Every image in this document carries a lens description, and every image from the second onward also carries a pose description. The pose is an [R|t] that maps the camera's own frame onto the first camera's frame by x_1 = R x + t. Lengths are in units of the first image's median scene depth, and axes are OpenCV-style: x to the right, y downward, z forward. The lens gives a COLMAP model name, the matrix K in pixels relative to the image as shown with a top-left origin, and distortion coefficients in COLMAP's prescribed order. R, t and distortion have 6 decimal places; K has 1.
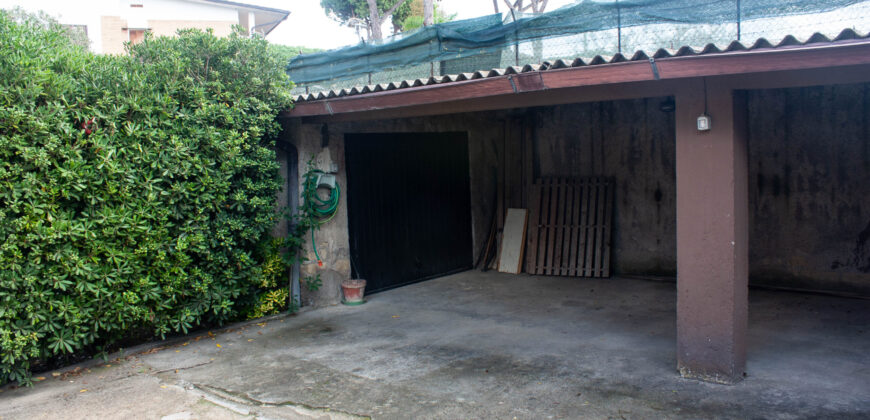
lens RADIAL K [[717.3, 0, 435.0], [0, 717.3, 210.0], [0, 0, 1]] dist [-0.174328, 0.162469]
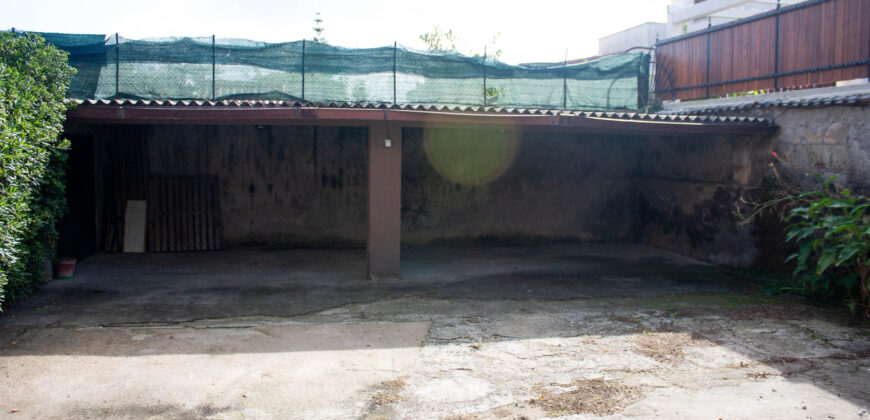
lens RADIAL K [[717.3, 0, 435.0], [0, 717.3, 210.0], [0, 0, 1]] dist [-0.174328, 0.162469]
pose [[0.616411, -0.012471, 0.787326, -0.777941], [0.026162, 0.999647, -0.004649, 0.050918], [-0.786990, 0.023464, 0.616519, -0.213449]]
